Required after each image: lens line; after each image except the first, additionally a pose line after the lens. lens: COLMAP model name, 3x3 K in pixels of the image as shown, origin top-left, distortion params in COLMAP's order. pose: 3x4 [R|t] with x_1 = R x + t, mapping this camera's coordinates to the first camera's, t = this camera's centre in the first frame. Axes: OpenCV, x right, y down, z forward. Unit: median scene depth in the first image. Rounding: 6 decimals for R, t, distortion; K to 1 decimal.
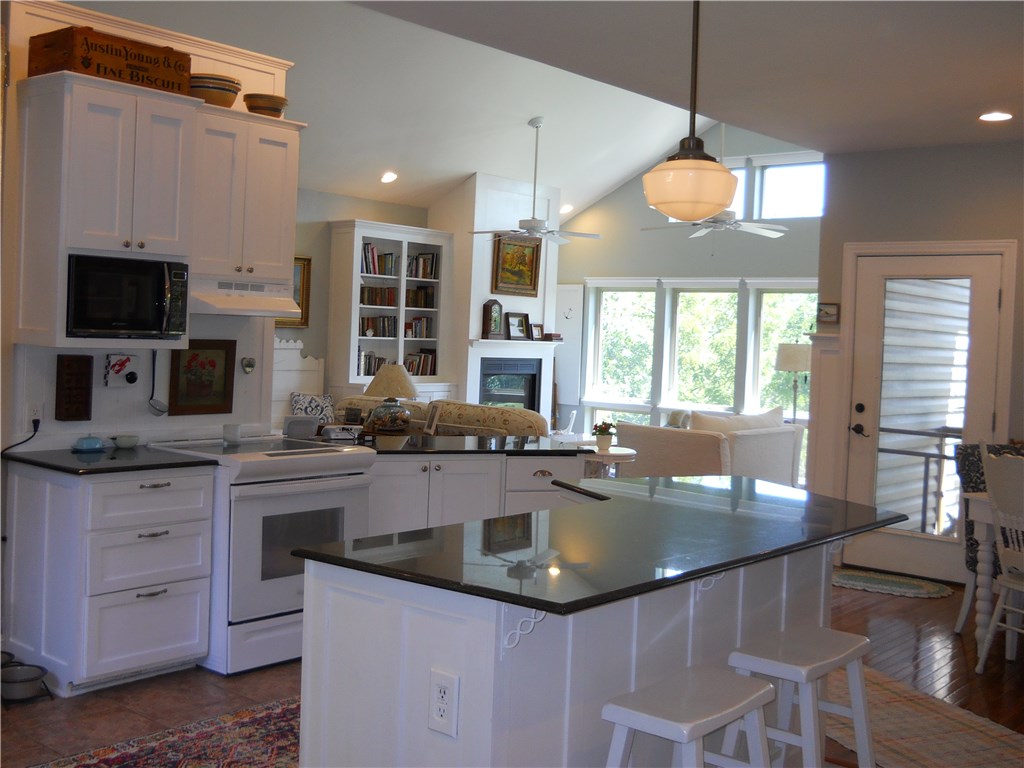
lens RADIAL K [[1144.4, 0, 512.7], [0, 1144.4, 382.1], [0, 0, 1]] dist [-0.045197, 0.000000]
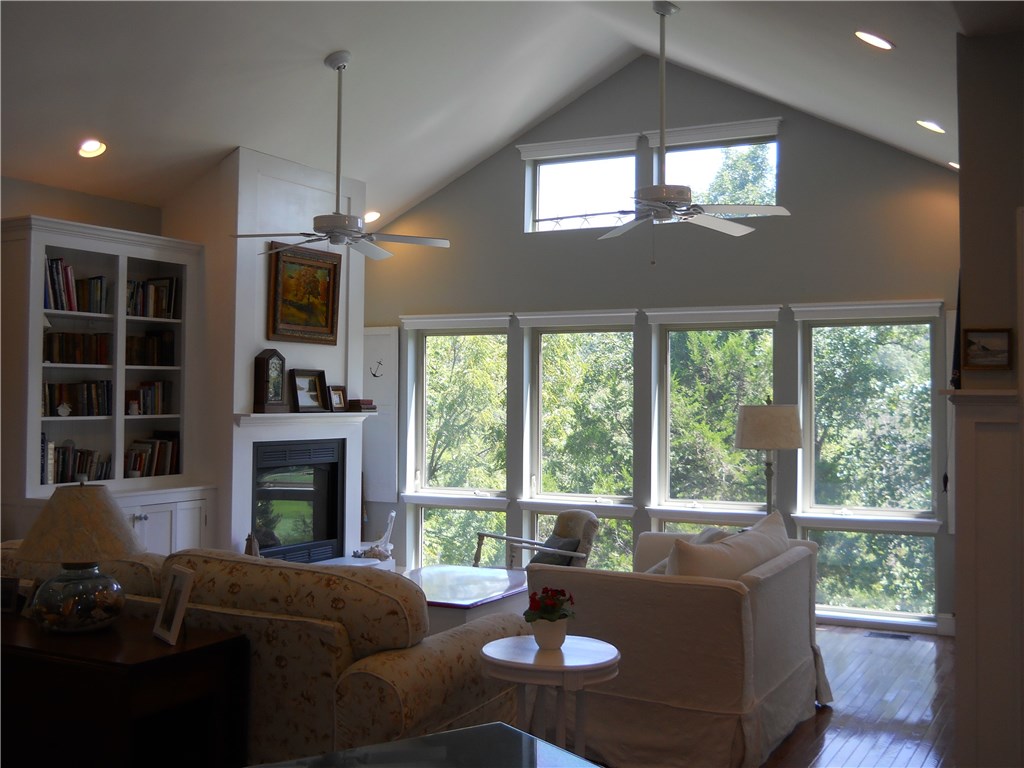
lens RADIAL K [[1144.4, 0, 490.9], [0, 1144.4, 373.7], [0, 0, 1]] dist [-0.045197, 0.000000]
pose [[0.980040, -0.028000, 0.196821, -0.022884], [0.039223, 0.997805, -0.053356, -0.020730], [-0.194895, 0.060011, 0.978987, 0.366728]]
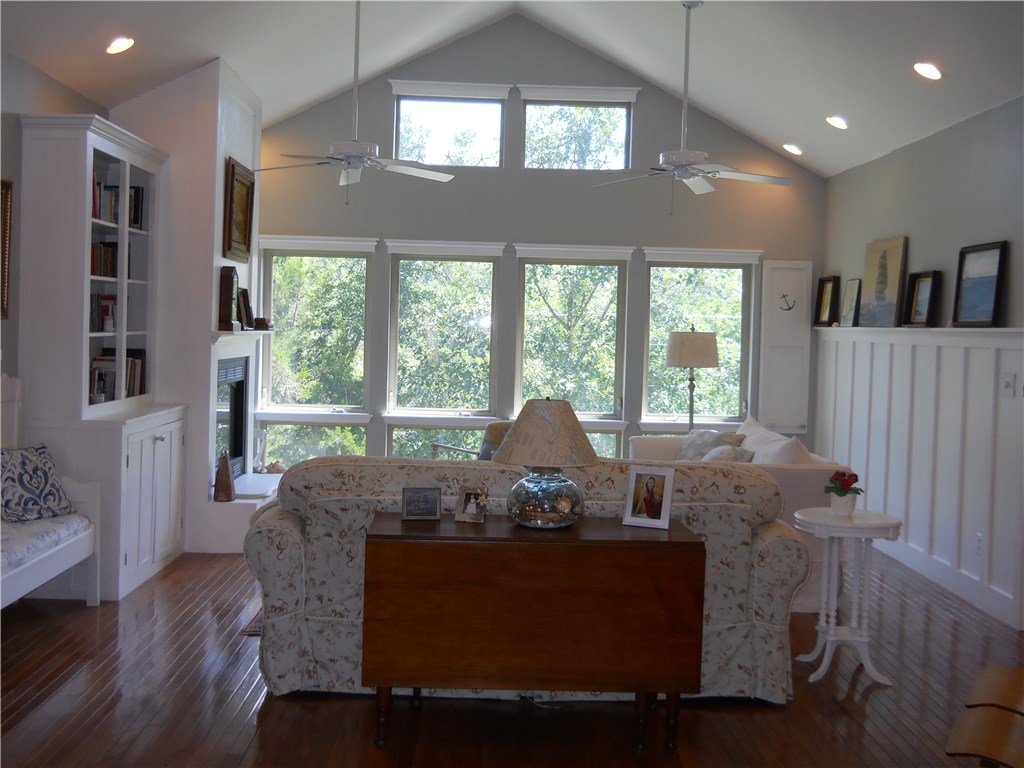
lens RADIAL K [[1144.4, 0, 515.1], [0, 1144.4, 379.0], [0, 0, 1]] dist [-0.045197, 0.000000]
pose [[0.751743, -0.047780, 0.657723, -0.320600], [0.026853, 0.998762, 0.041864, -0.033552], [-0.658909, -0.013809, 0.752096, 0.435171]]
